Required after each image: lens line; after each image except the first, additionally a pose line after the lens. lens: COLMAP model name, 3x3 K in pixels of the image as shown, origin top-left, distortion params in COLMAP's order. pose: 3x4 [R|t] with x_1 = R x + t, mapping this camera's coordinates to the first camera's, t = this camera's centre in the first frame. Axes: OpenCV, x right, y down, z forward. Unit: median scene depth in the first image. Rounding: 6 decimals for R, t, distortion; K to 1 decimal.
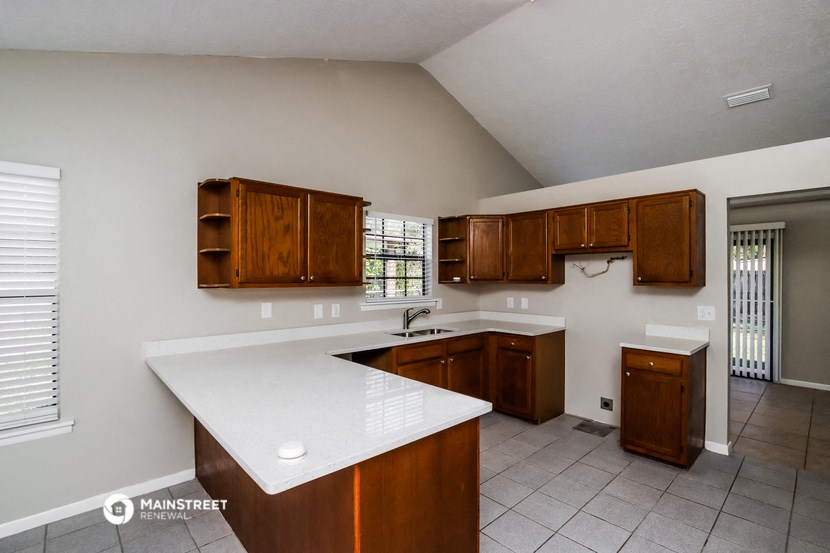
lens RADIAL K [[382.3, 0, 415.0], [0, 382.3, 278.1], [0, 0, 1]] dist [-0.001348, 0.000243]
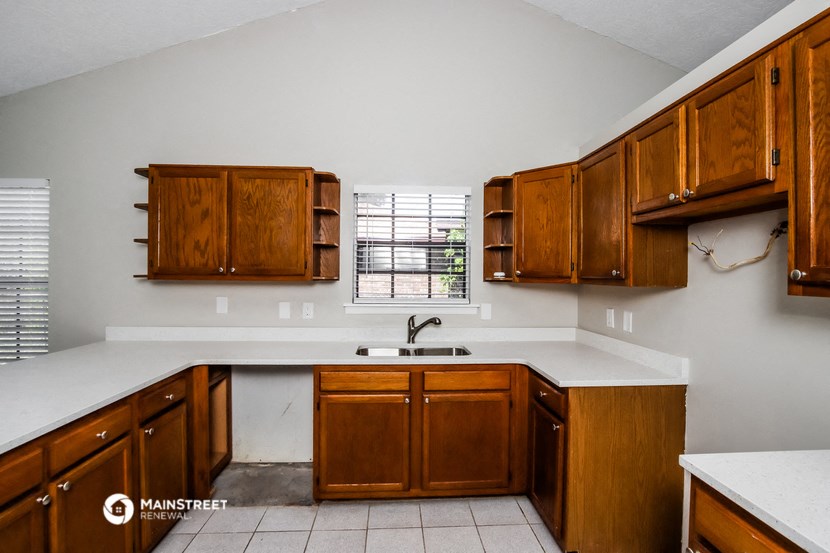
lens RADIAL K [[402.8, 0, 413.2], [0, 402.8, 273.0], [0, 0, 1]] dist [0.021878, -0.000221]
pose [[0.764781, 0.010942, -0.644197, 0.463145], [-0.011499, 0.999928, 0.003332, -0.000427], [0.644188, 0.004860, 0.764852, 0.426764]]
